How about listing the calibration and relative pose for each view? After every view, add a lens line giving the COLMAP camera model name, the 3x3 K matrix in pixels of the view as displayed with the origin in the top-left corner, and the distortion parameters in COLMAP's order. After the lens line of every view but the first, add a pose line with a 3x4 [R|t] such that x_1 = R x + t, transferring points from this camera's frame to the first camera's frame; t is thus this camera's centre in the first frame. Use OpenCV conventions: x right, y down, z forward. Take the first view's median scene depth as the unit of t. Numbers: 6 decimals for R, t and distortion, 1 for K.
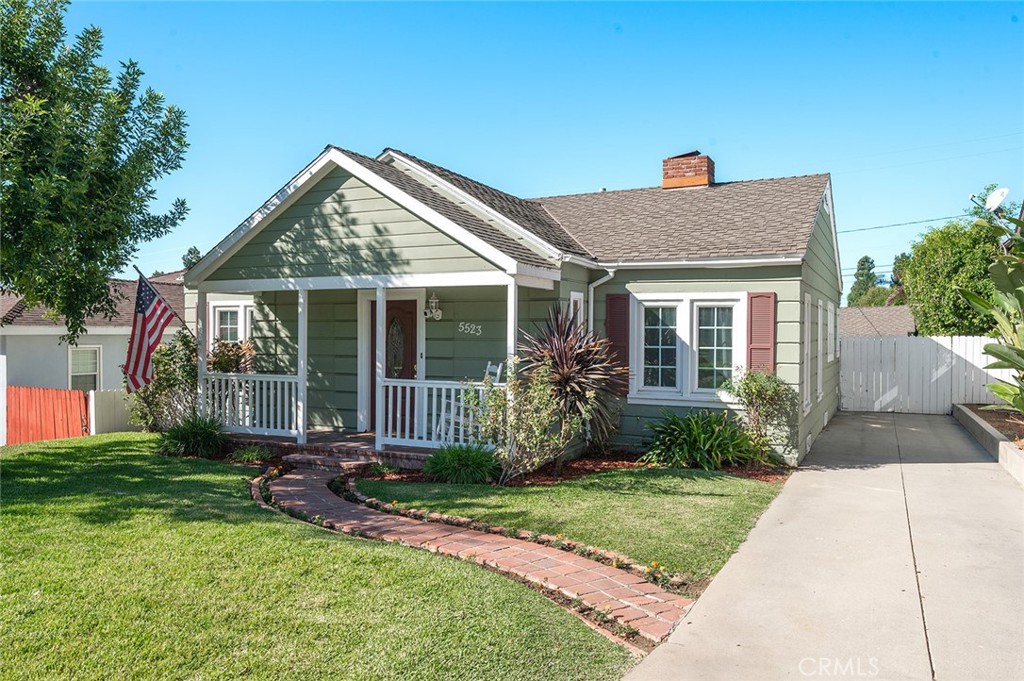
lens RADIAL K [[847.3, 0, 478.1], [0, 847.3, 338.6], [0, 0, 1]] dist [-0.011378, 0.022950]
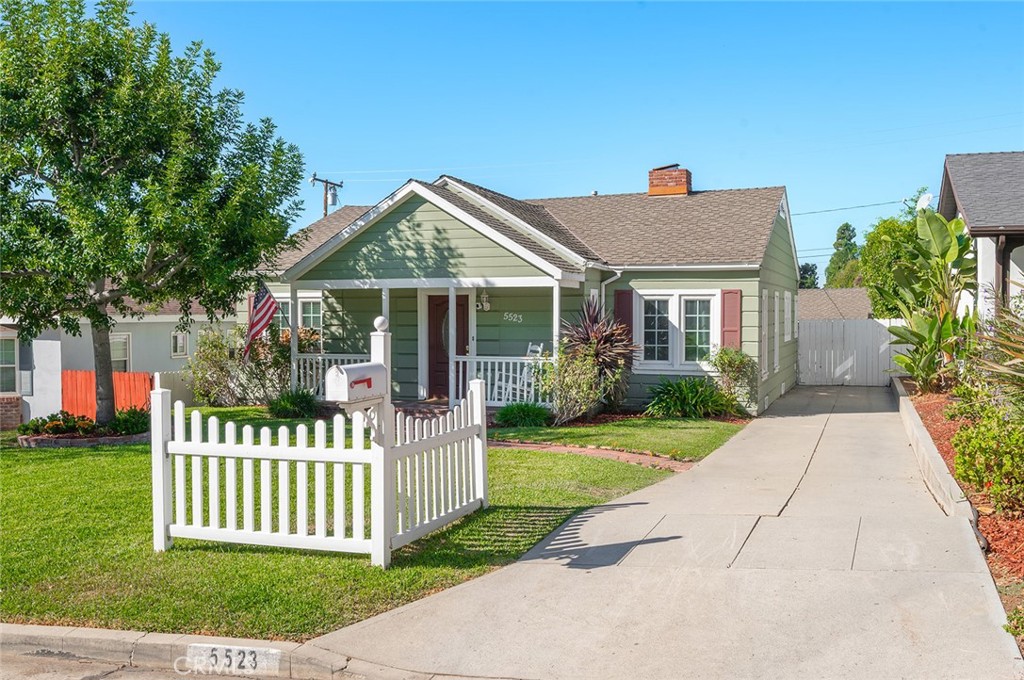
lens RADIAL K [[1100.9, 0, 471.1], [0, 1100.9, 333.9], [0, 0, 1]] dist [-0.007588, 0.000000]
pose [[0.995698, -0.007508, 0.092350, -0.231153], [0.006293, 0.999890, 0.013444, -0.009285], [-0.092441, -0.012805, 0.995636, -0.681731]]
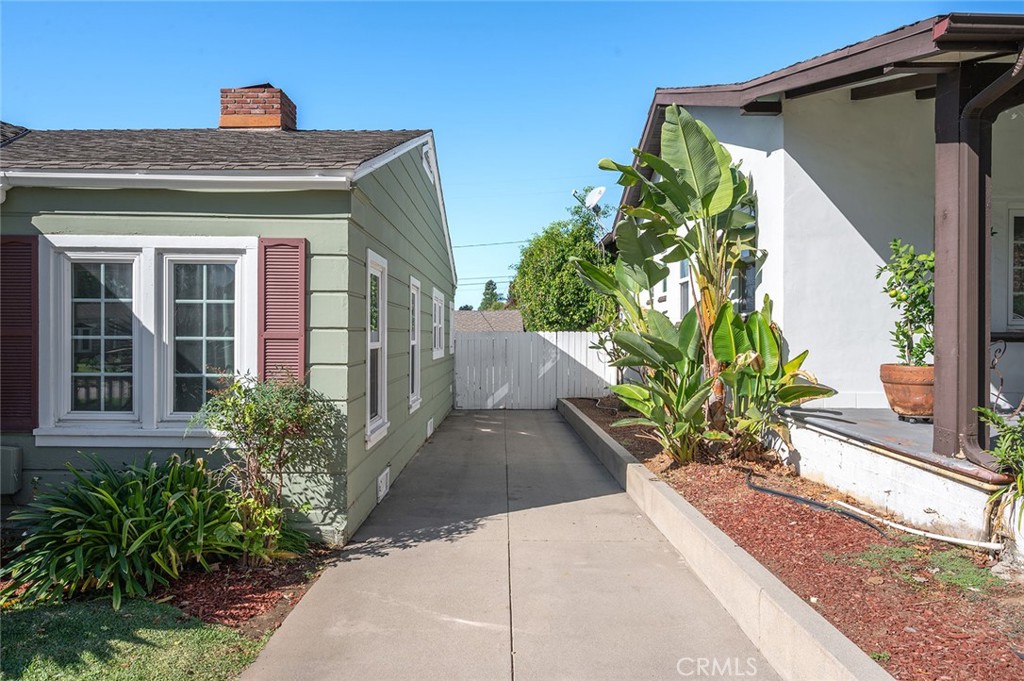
lens RADIAL K [[629.7, 0, 520.2], [0, 629.7, 346.3], [0, 0, 1]] dist [0.005260, -0.001382]
pose [[0.890234, -0.005412, 0.455471, 0.268857], [0.002130, 0.999968, 0.007719, 0.013157], [-0.455498, -0.005902, 0.890217, 0.527349]]
